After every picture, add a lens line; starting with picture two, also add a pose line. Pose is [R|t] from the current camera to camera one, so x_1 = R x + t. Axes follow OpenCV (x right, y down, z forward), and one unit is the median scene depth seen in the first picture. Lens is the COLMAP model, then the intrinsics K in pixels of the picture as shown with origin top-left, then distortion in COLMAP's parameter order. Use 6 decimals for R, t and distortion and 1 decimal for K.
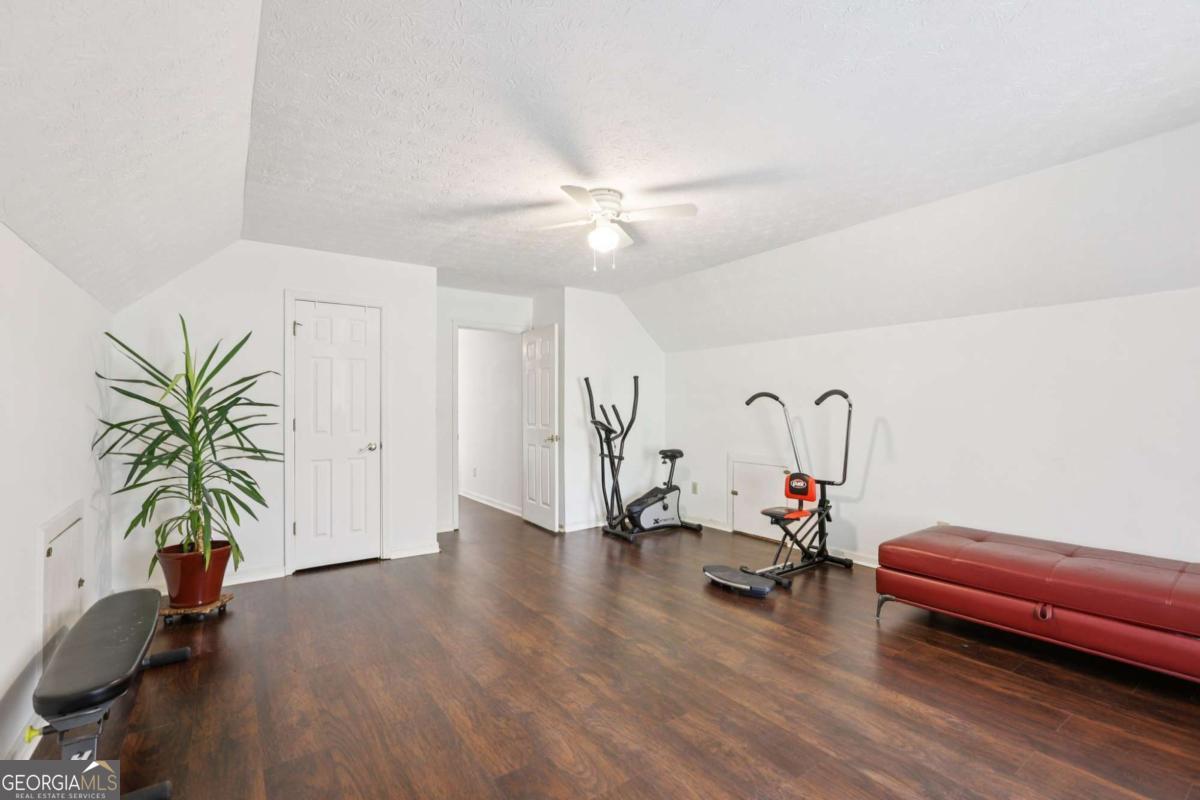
lens RADIAL K [[540.9, 0, 602.3], [0, 540.9, 405.9], [0, 0, 1]] dist [0.016115, 0.000049]
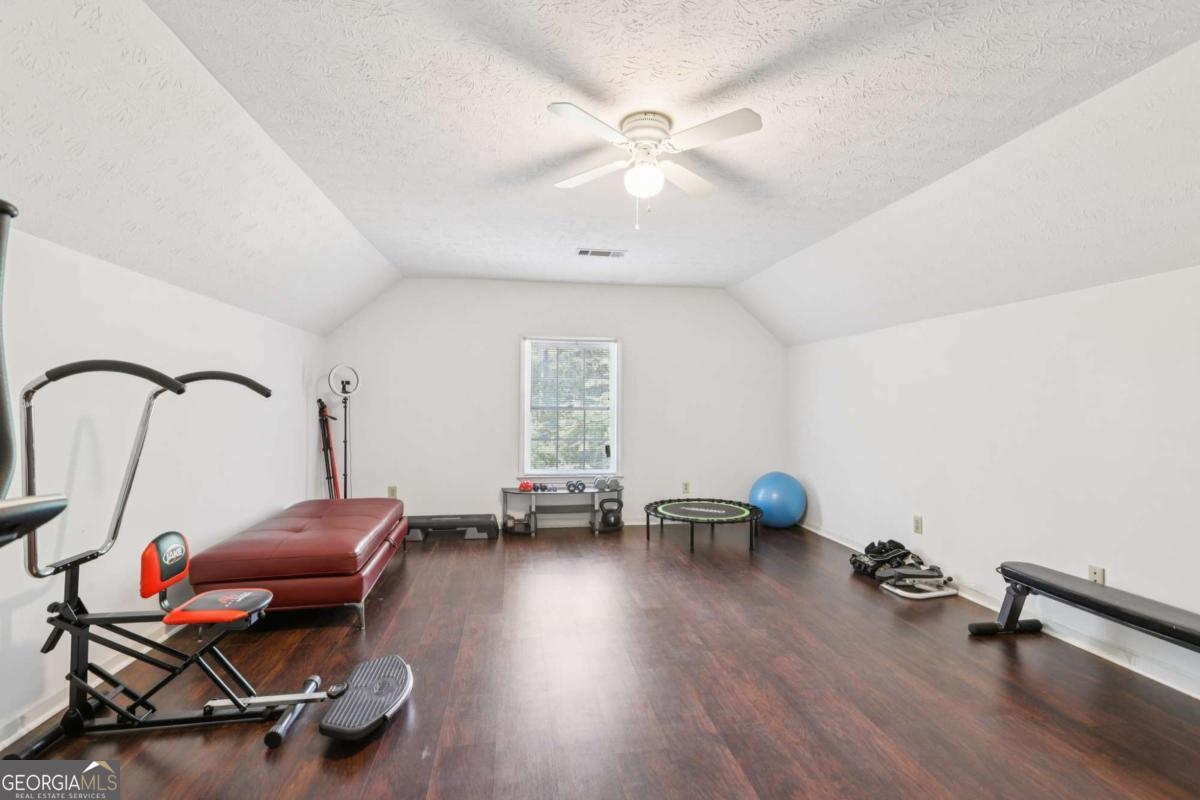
lens RADIAL K [[540.9, 0, 602.3], [0, 540.9, 405.9], [0, 0, 1]] dist [0.016115, 0.000049]
pose [[-0.897946, -0.003258, 0.440094, -0.329428], [-0.005830, 0.999973, -0.004492, 0.011756], [-0.440068, -0.006600, -0.897940, 2.003630]]
